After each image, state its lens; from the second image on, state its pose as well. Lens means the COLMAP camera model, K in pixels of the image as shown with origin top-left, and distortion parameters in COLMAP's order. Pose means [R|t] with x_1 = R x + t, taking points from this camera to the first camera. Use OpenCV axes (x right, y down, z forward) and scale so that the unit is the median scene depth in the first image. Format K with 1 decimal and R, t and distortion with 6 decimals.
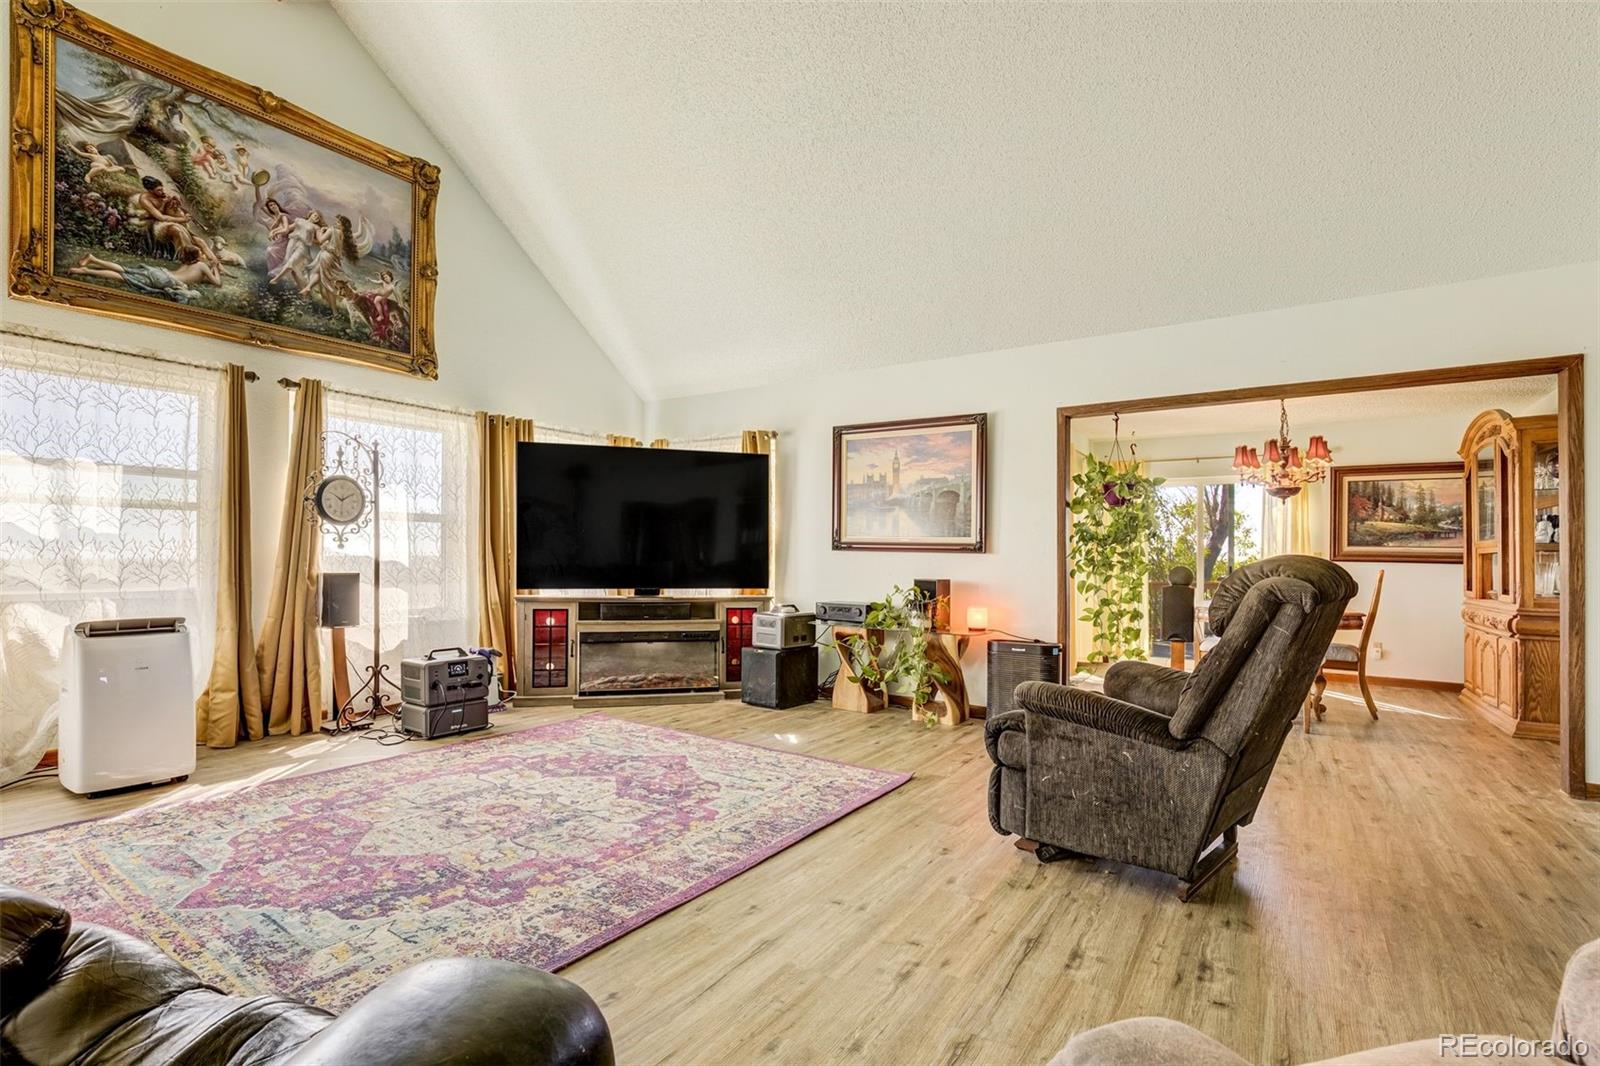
lens RADIAL K [[737.8, 0, 797.8], [0, 737.8, 547.8], [0, 0, 1]] dist [-0.015883, 0.002447]
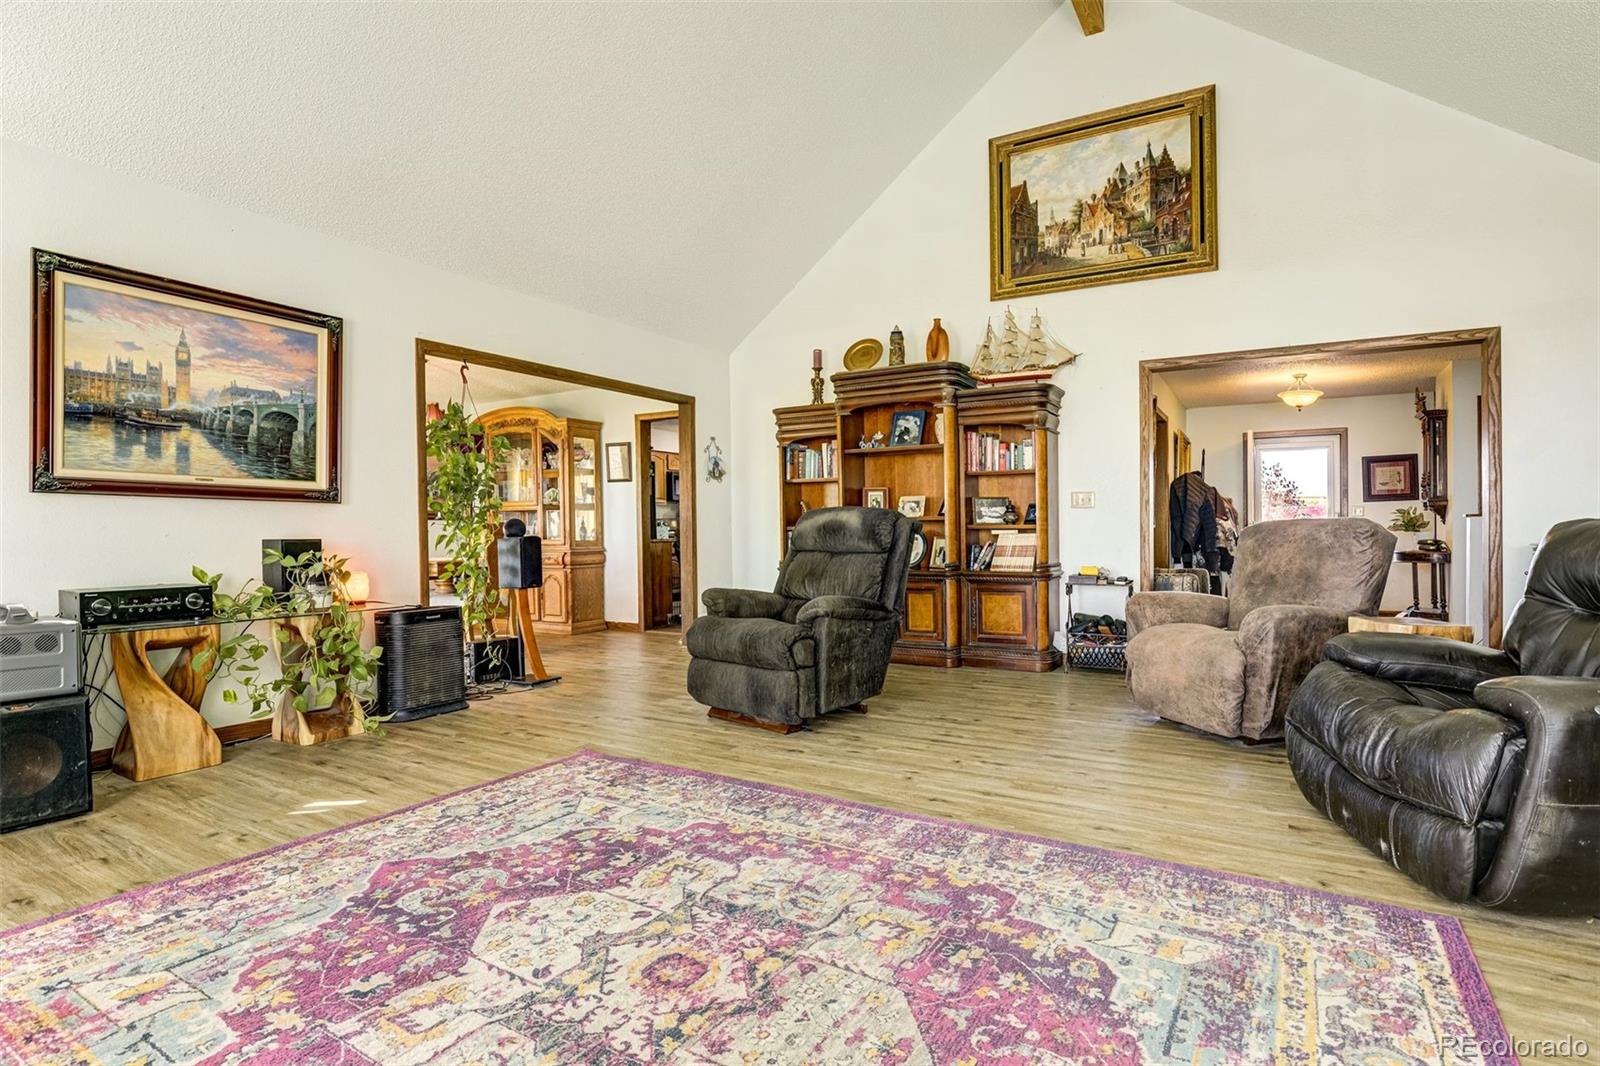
lens RADIAL K [[805.3, 0, 796.6], [0, 805.3, 529.4], [0, 0, 1]] dist [-0.024589, 0.000285]
pose [[-0.047454, -0.009773, 0.998826, -0.872461], [-0.007341, 0.999929, 0.009435, 0.033767], [-0.998846, -0.006884, -0.047522, 0.848766]]
